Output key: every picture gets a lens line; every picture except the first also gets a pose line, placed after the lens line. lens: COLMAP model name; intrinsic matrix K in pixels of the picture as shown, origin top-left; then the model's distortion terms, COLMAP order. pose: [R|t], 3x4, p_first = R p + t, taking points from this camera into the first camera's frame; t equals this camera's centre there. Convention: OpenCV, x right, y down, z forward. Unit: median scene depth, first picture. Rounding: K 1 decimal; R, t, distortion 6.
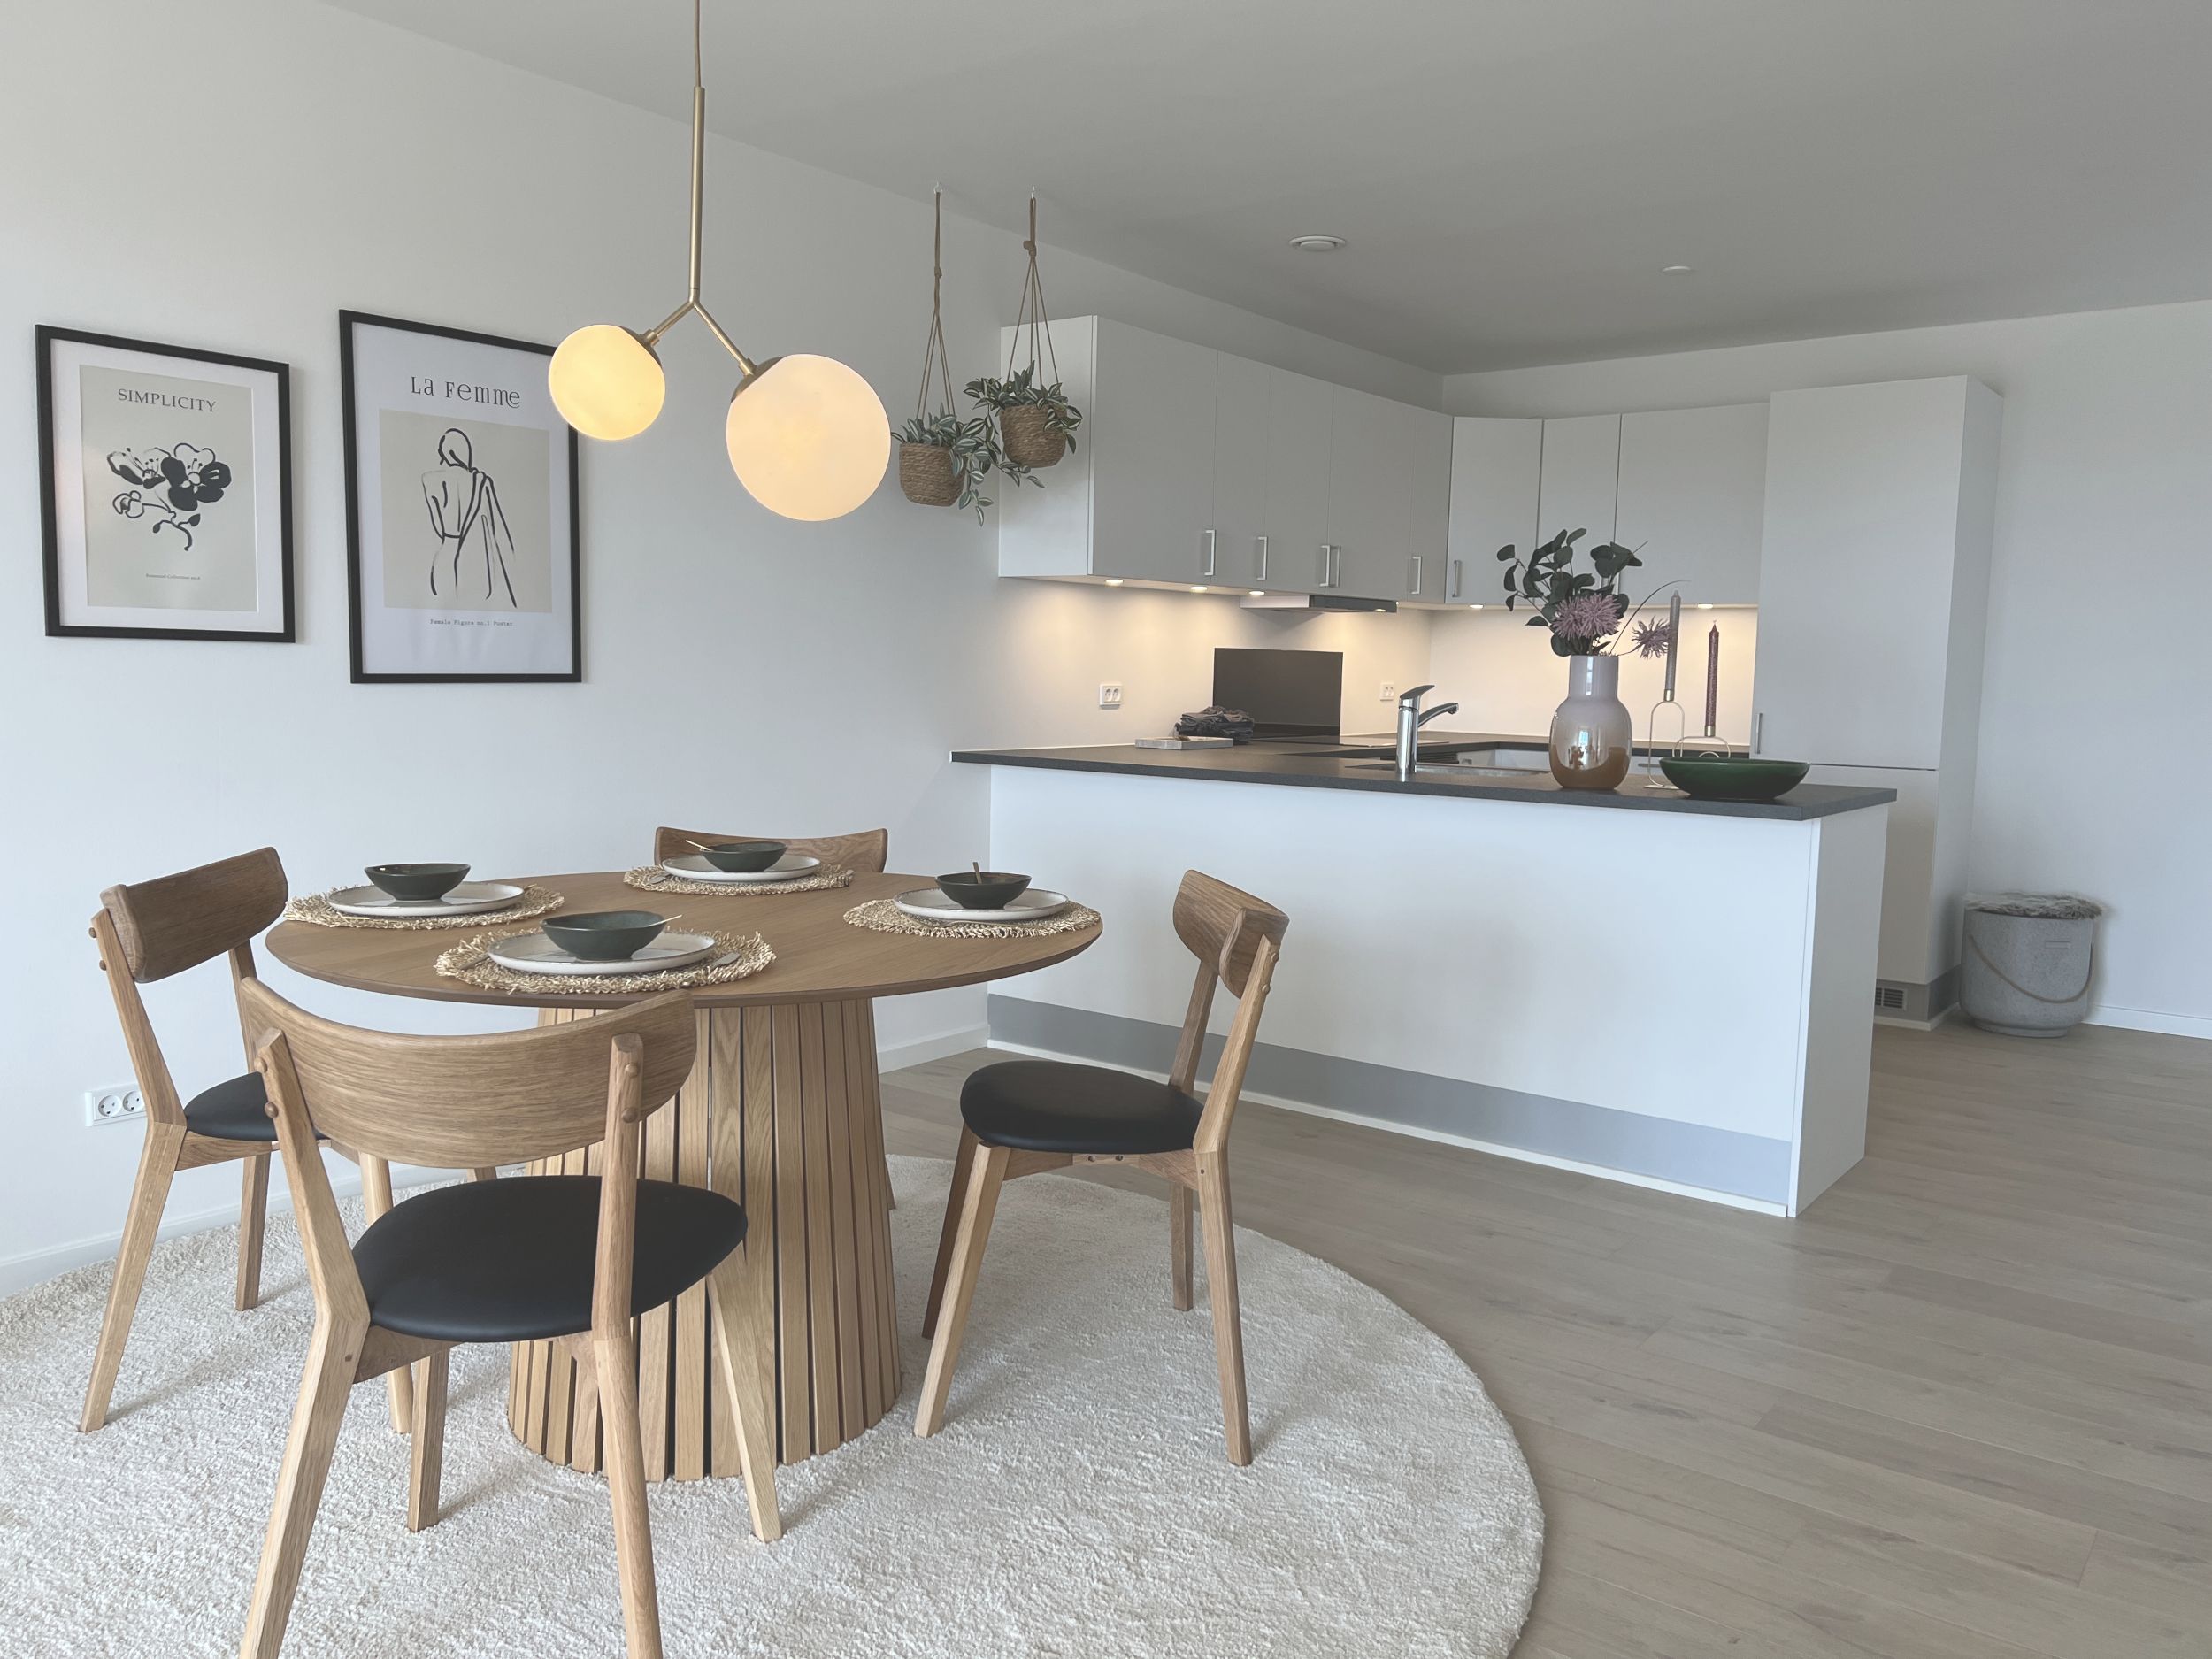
lens RADIAL K [[1669.8, 0, 1106.0], [0, 1669.8, 829.5], [0, 0, 1]] dist [0.038812, -0.101754]
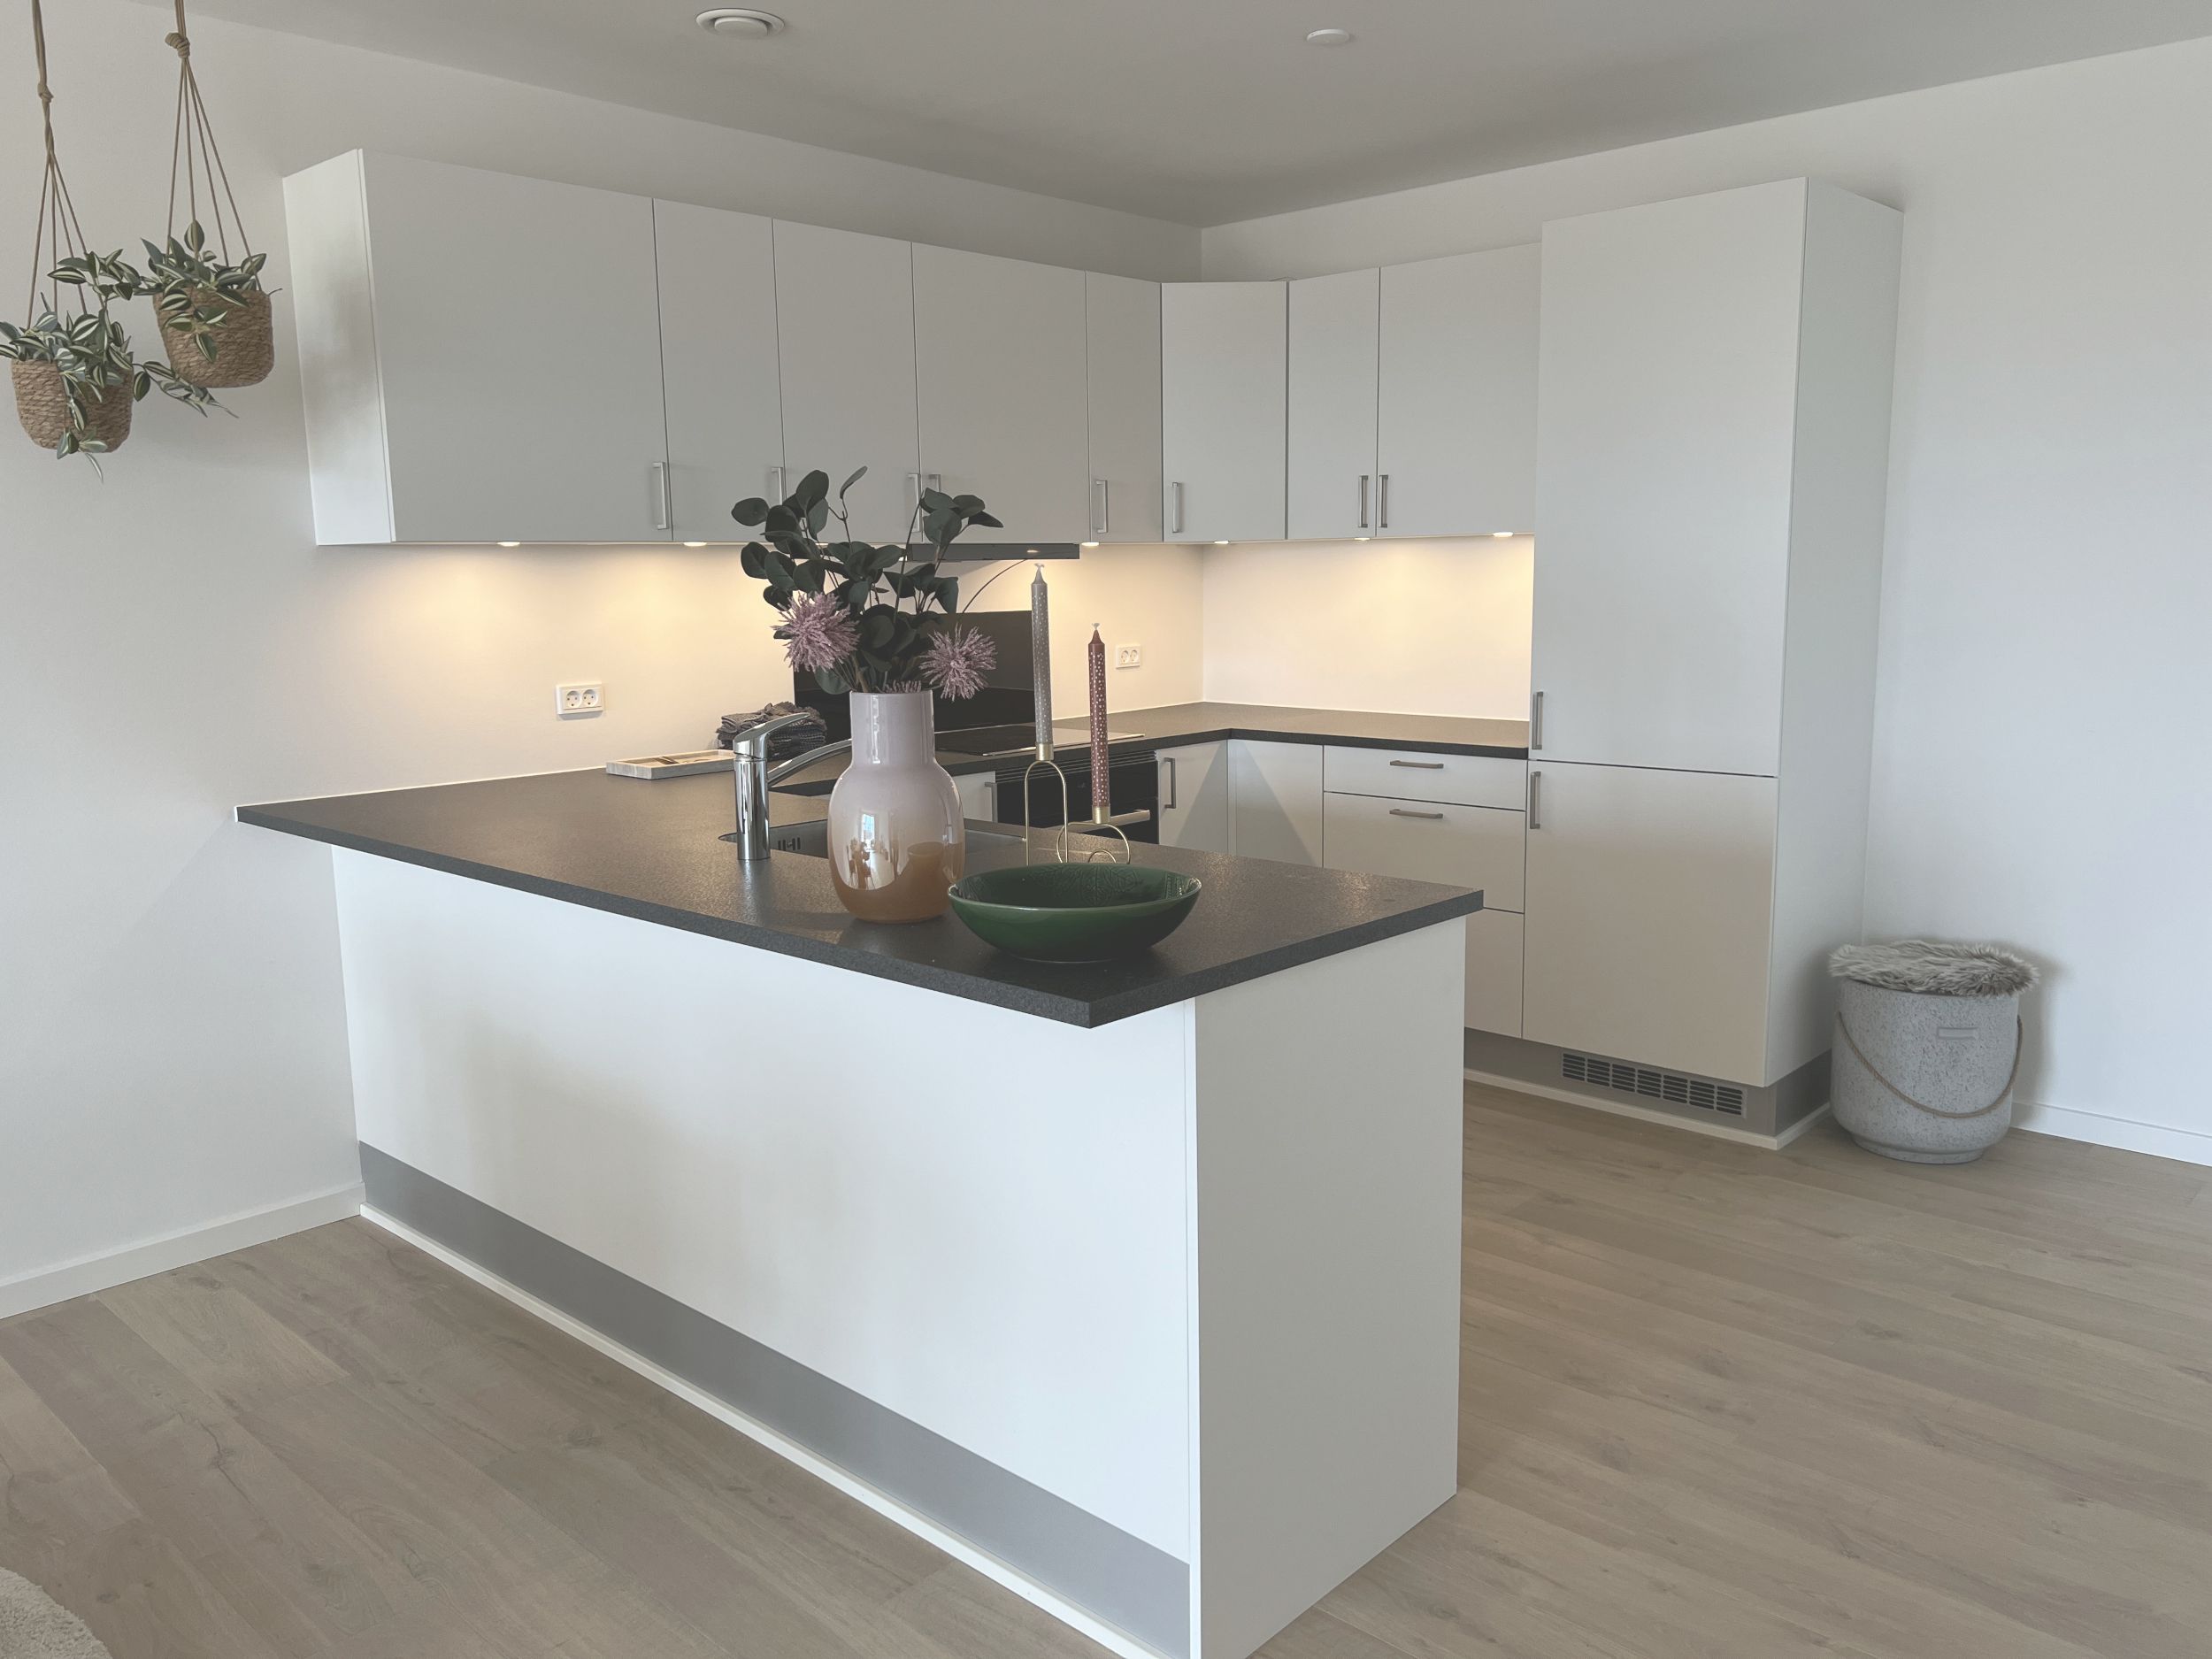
lens RADIAL K [[1708.6, 0, 1106.0], [0, 1708.6, 829.5], [0, 0, 1]] dist [0.056266, -0.109031]
pose [[0.996930, -0.020572, -0.075551, 0.275371], [0.024609, 0.998296, 0.052903, -0.057372], [0.074334, -0.054600, 0.995738, 0.281471]]
